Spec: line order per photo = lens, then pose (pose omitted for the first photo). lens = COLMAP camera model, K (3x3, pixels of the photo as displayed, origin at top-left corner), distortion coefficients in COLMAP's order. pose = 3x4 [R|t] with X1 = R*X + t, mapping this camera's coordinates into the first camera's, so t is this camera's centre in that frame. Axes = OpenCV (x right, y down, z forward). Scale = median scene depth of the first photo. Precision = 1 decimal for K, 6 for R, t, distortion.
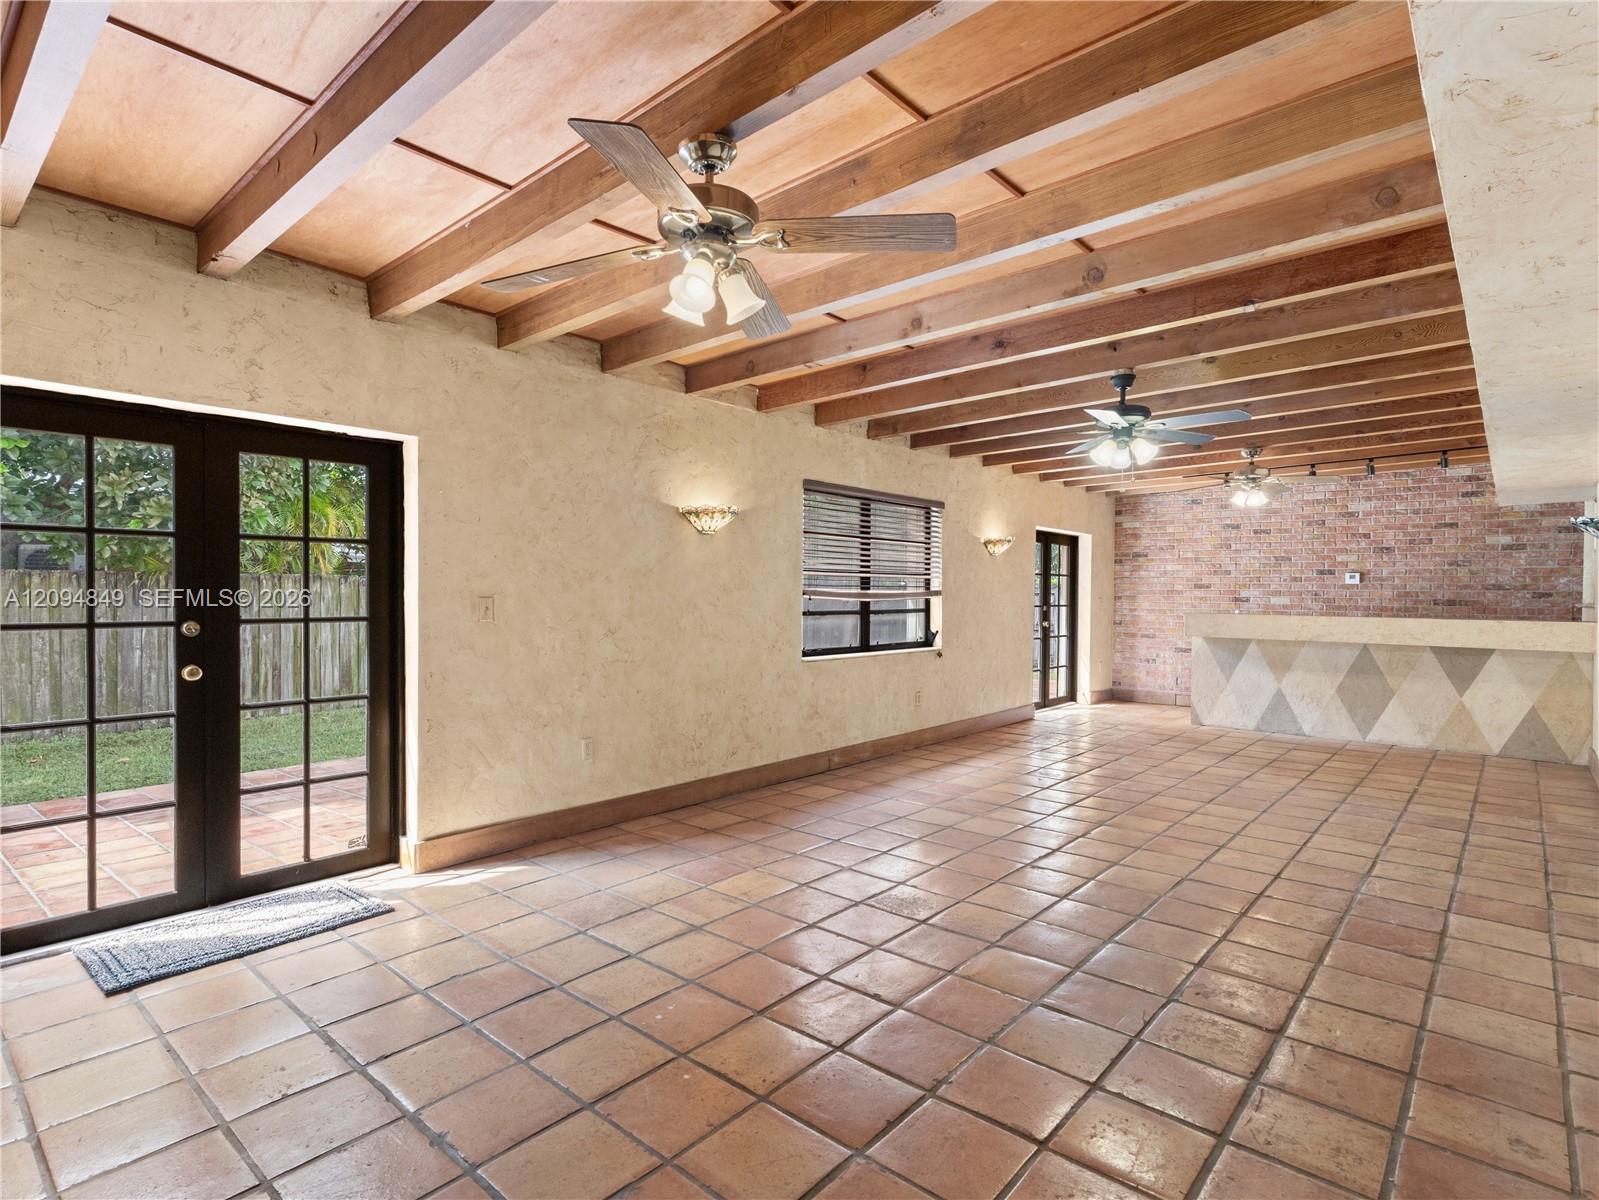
lens RADIAL K [[865.1, 0, 794.1], [0, 865.1, 594.8], [0, 0, 1]] dist [0.000596, 0.000888]
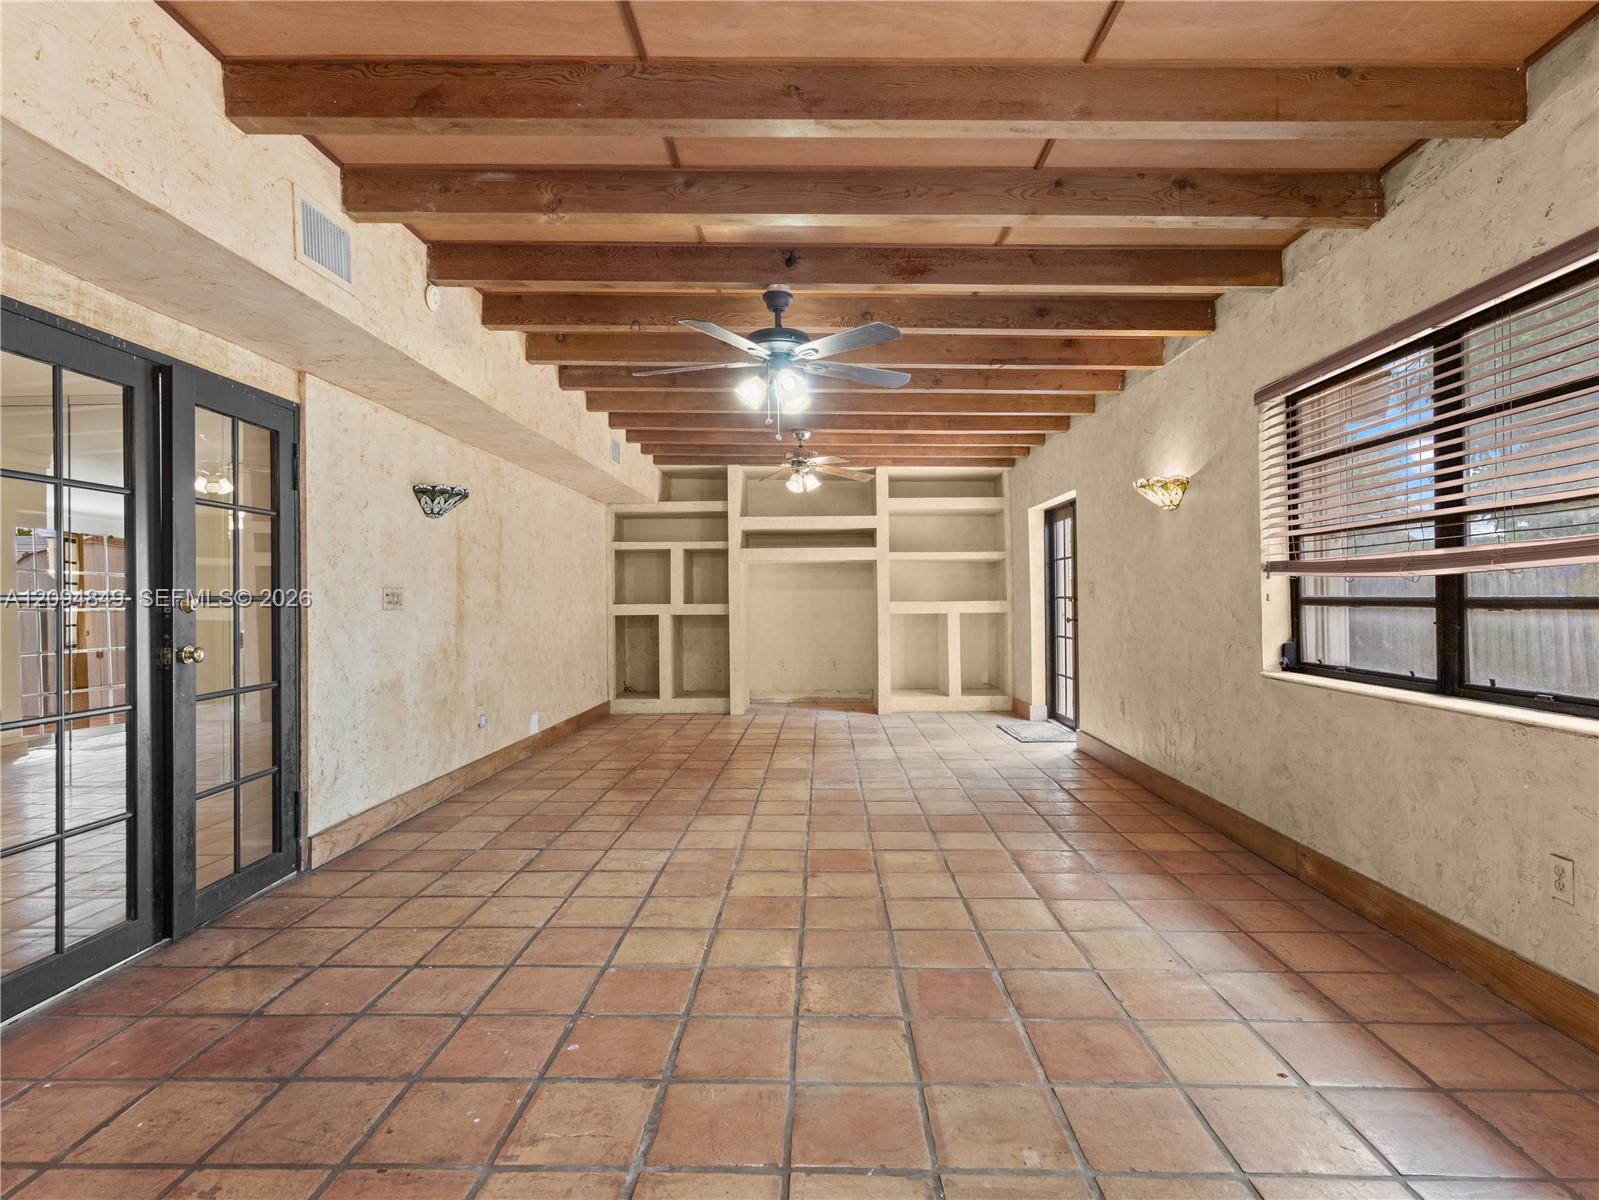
lens RADIAL K [[865.1, 0, 794.1], [0, 865.1, 594.8], [0, 0, 1]] dist [0.000596, 0.000888]
pose [[-0.787912, -0.002778, -0.615781, 0.656075], [0.002393, 0.999968, -0.007573, 0.020968], [0.615783, -0.007441, -0.787881, 1.255257]]
